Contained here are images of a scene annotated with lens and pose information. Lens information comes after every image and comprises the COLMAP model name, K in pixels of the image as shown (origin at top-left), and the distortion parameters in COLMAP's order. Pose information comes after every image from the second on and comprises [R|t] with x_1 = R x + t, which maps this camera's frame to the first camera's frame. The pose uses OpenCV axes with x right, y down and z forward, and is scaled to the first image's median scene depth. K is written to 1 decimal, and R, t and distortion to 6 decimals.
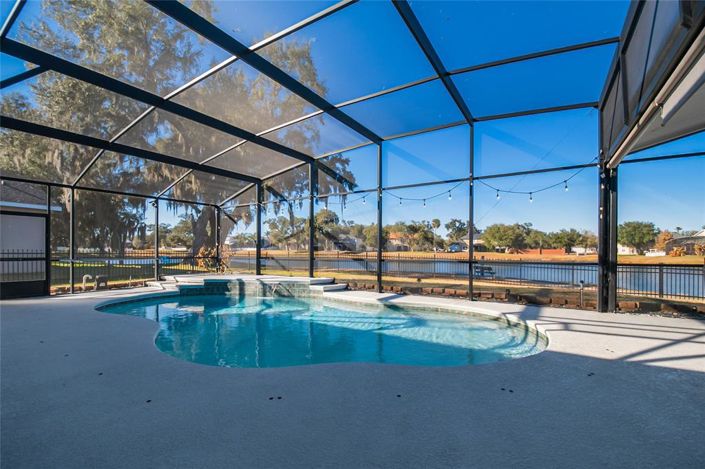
lens RADIAL K [[312.9, 0, 341.4], [0, 312.9, 251.2], [0, 0, 1]] dist [-0.008577, -0.002957]
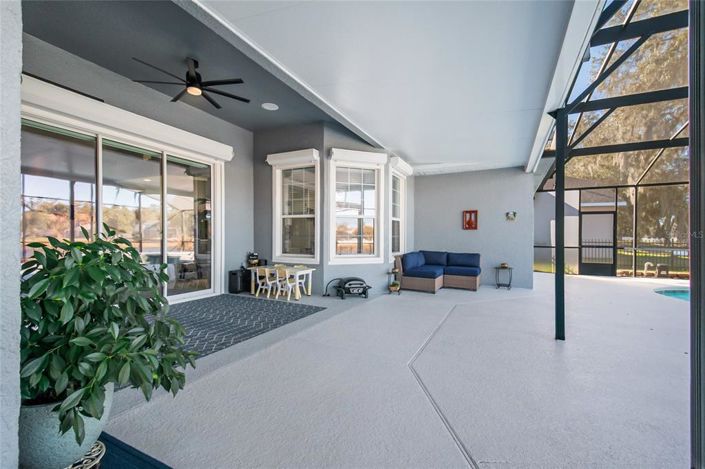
lens RADIAL K [[312.9, 0, 352.0], [0, 312.9, 238.9], [0, 0, 1]] dist [-0.008577, -0.002957]
pose [[0.113093, 0.004102, -0.993576, 0.132602], [-0.010512, 0.999940, 0.002932, 0.000039], [0.993529, 0.010113, 0.113129, -0.147196]]
